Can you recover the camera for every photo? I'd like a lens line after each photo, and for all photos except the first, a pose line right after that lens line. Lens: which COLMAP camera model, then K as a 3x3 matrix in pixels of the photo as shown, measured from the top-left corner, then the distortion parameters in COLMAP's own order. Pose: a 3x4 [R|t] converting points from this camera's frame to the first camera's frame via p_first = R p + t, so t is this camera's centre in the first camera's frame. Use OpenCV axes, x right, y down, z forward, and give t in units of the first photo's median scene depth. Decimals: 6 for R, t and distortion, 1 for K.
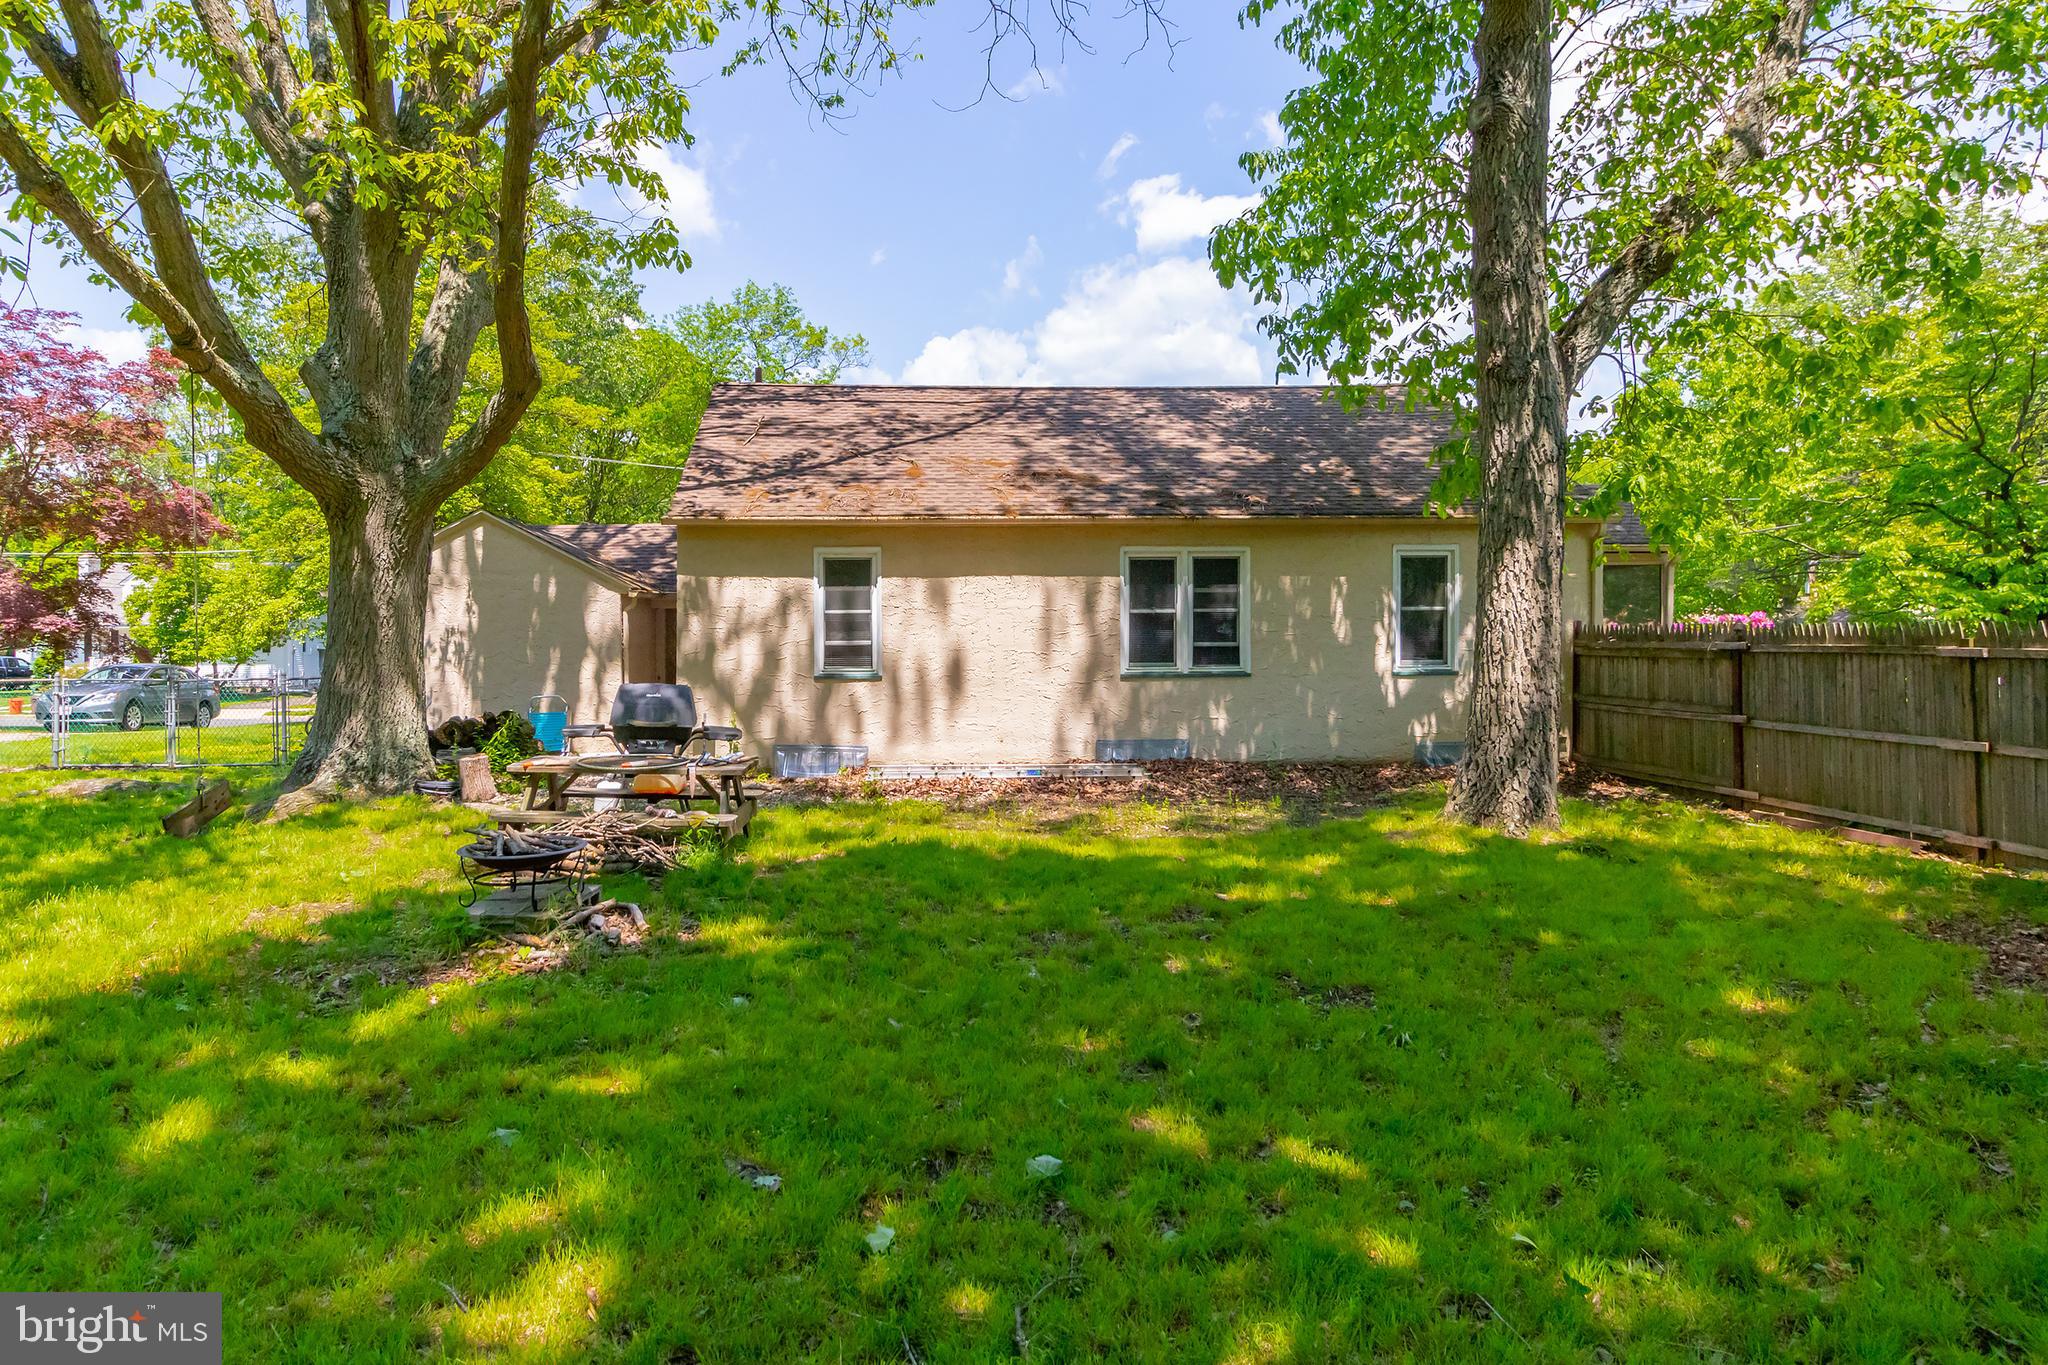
lens RADIAL K [[1973.1, 0, 1024.0], [0, 1973.1, 682.5], [0, 0, 1]] dist [-0.001043, 0.002111]
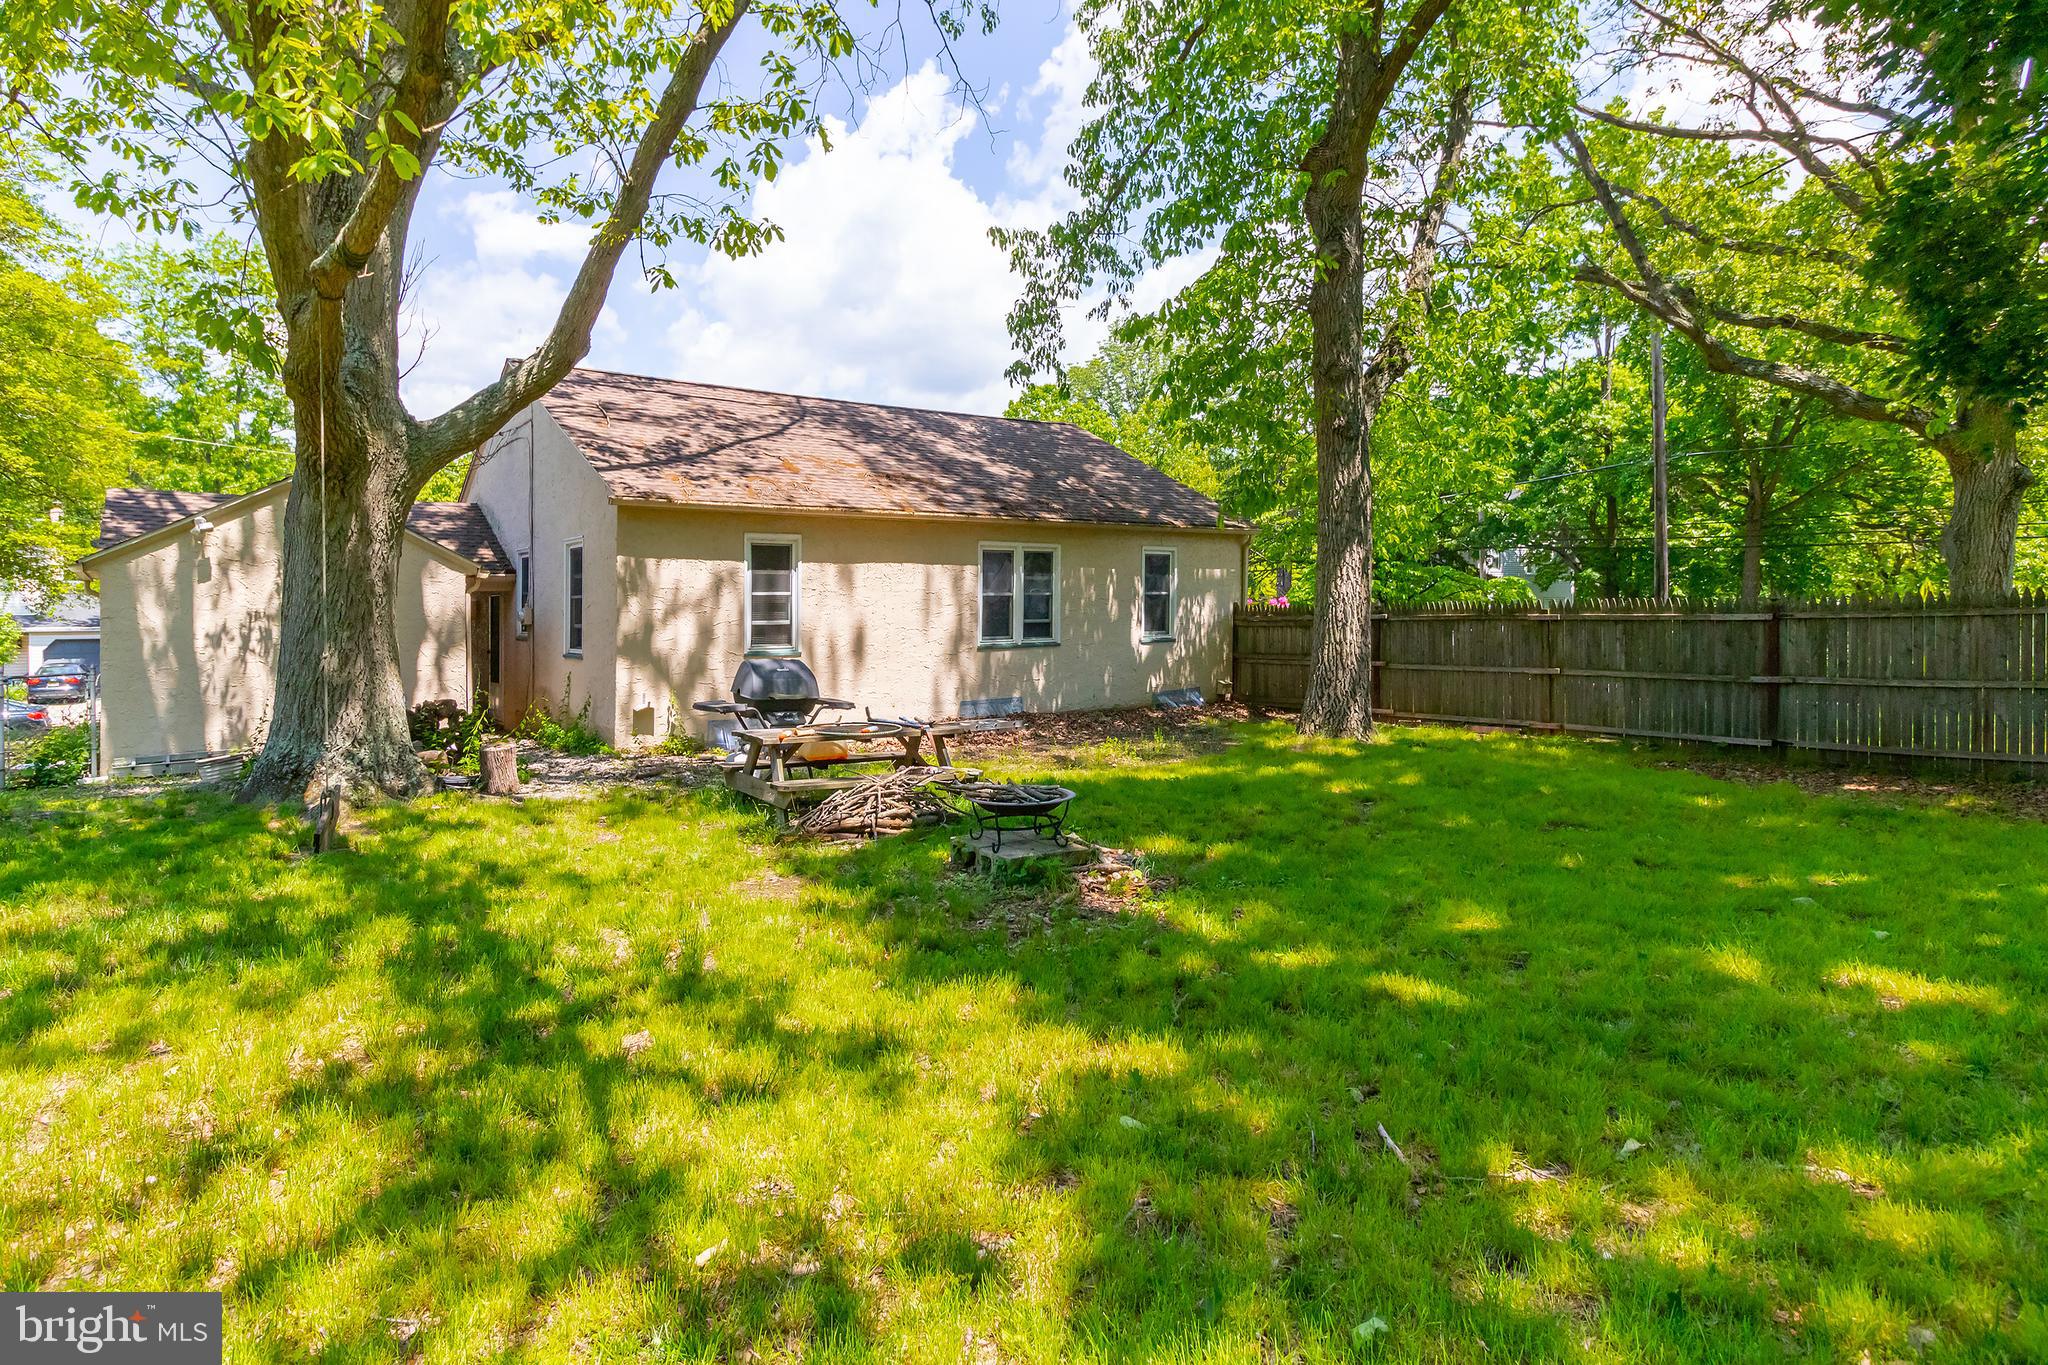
lens RADIAL K [[1973.1, 0, 1024.0], [0, 1973.1, 682.5], [0, 0, 1]] dist [-0.001043, 0.002111]
pose [[0.591845, -0.027839, 0.805571, -0.900960], [0.035186, 0.999343, 0.008685, 0.008524], [-0.805283, 0.023205, 0.592436, 0.258717]]
